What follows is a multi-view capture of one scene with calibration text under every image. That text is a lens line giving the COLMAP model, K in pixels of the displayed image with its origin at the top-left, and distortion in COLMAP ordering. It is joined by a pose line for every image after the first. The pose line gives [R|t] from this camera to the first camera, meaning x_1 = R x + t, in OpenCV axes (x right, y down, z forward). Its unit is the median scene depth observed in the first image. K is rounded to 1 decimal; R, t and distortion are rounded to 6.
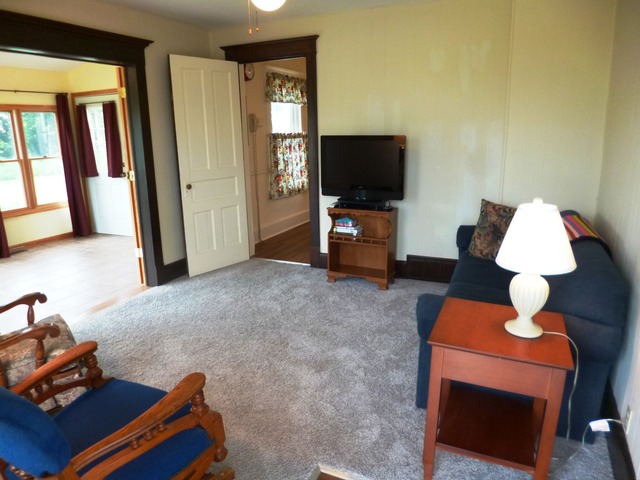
lens RADIAL K [[452.7, 0, 321.0], [0, 452.7, 241.8], [0, 0, 1]] dist [-0.067607, 0.019794]
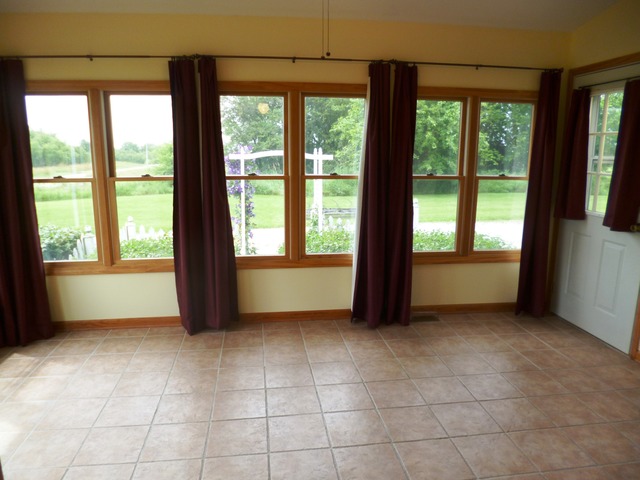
lens RADIAL K [[452.7, 0, 322.1], [0, 452.7, 239.3], [0, 0, 1]] dist [-0.067607, 0.019794]
pose [[0.526685, 0.187054, -0.829225, -0.227418], [-0.225994, 0.971196, 0.075538, -0.097451], [0.819469, 0.147615, 0.553787, 0.464837]]
